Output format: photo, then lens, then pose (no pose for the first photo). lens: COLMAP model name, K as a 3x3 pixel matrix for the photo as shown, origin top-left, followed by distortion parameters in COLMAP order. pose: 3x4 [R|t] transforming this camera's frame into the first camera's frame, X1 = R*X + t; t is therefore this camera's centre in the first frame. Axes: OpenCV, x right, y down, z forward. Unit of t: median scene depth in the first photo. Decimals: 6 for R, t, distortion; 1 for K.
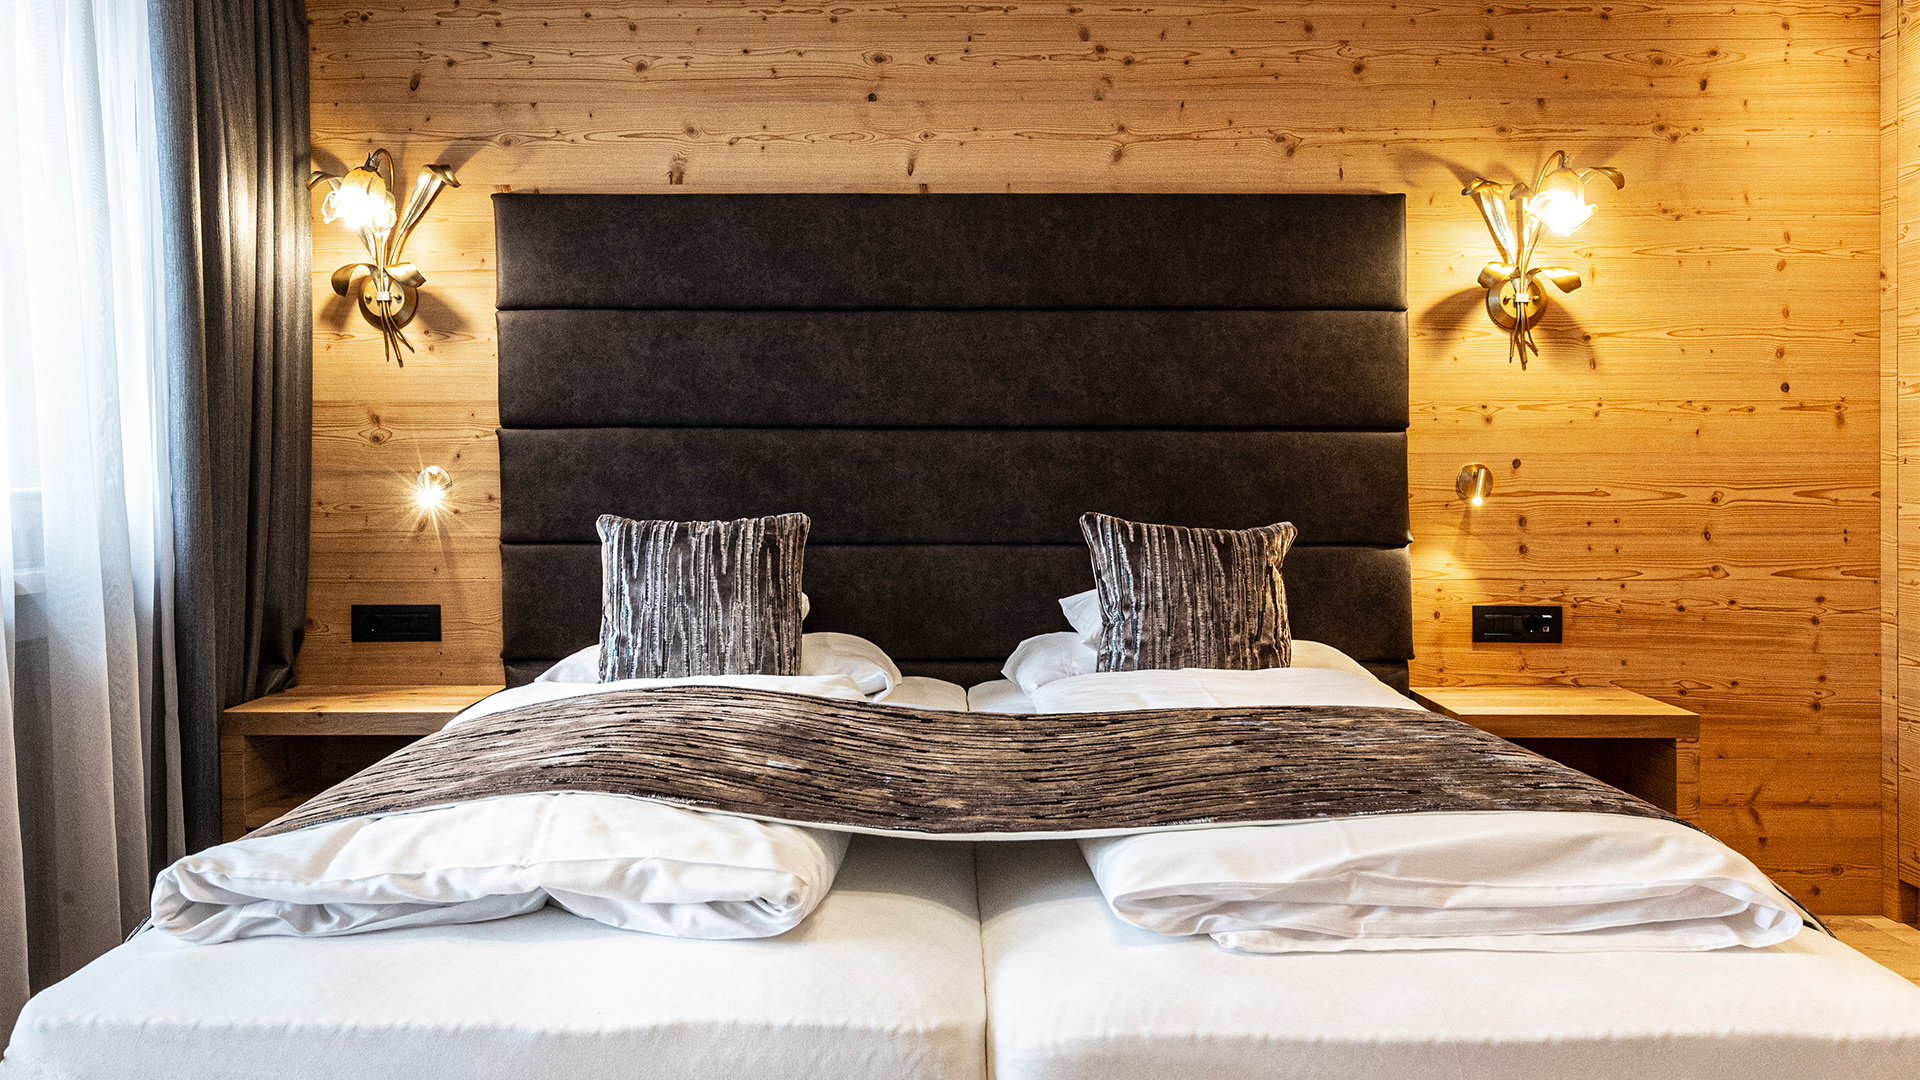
lens RADIAL K [[1393.6, 0, 958.4], [0, 1393.6, 542.9], [0, 0, 1]] dist [0.005529, 0.004666]
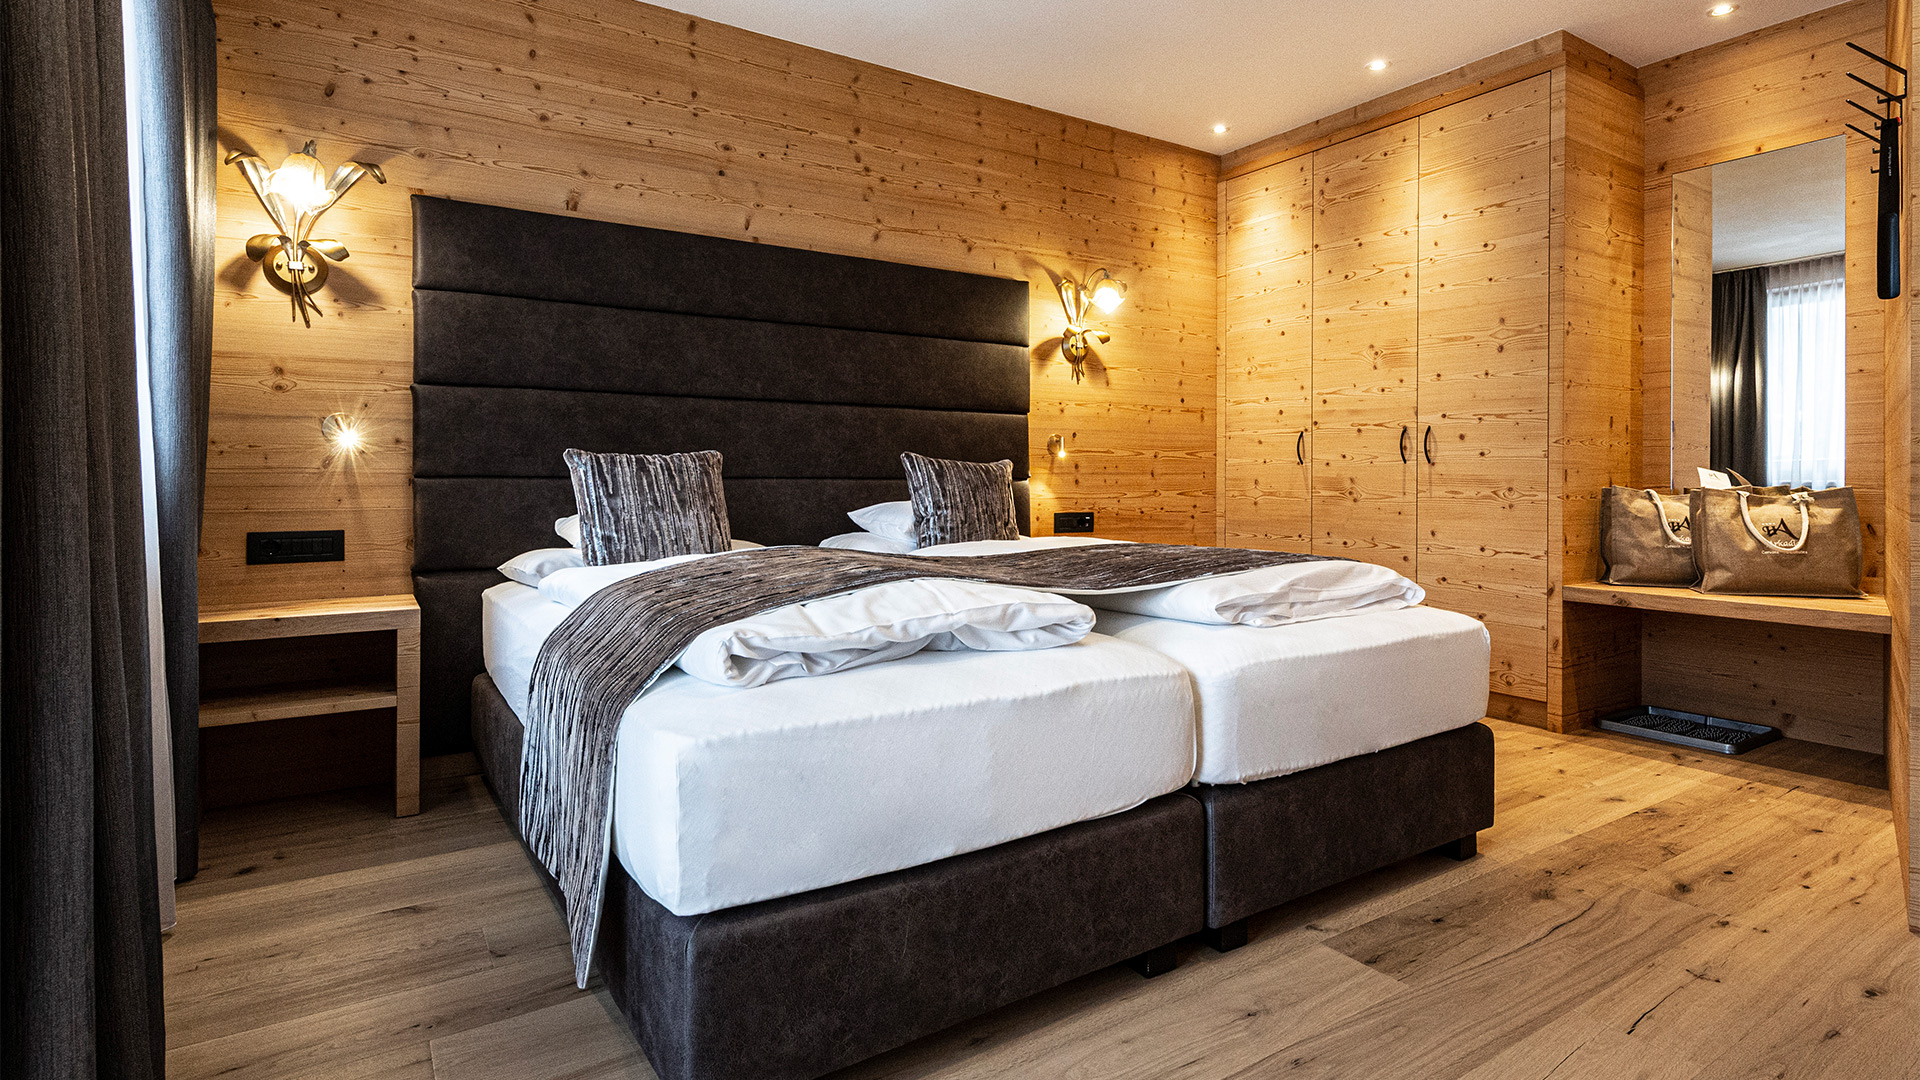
lens RADIAL K [[954.6, 0, 965.9], [0, 954.6, 519.4], [0, 0, 1]] dist [0.007132, -0.001283]
pose [[0.835366, -0.017213, 0.549424, -0.416909], [0.024386, 0.999686, -0.005759, 0.058653], [-0.549152, 0.018210, 0.835524, 0.025494]]
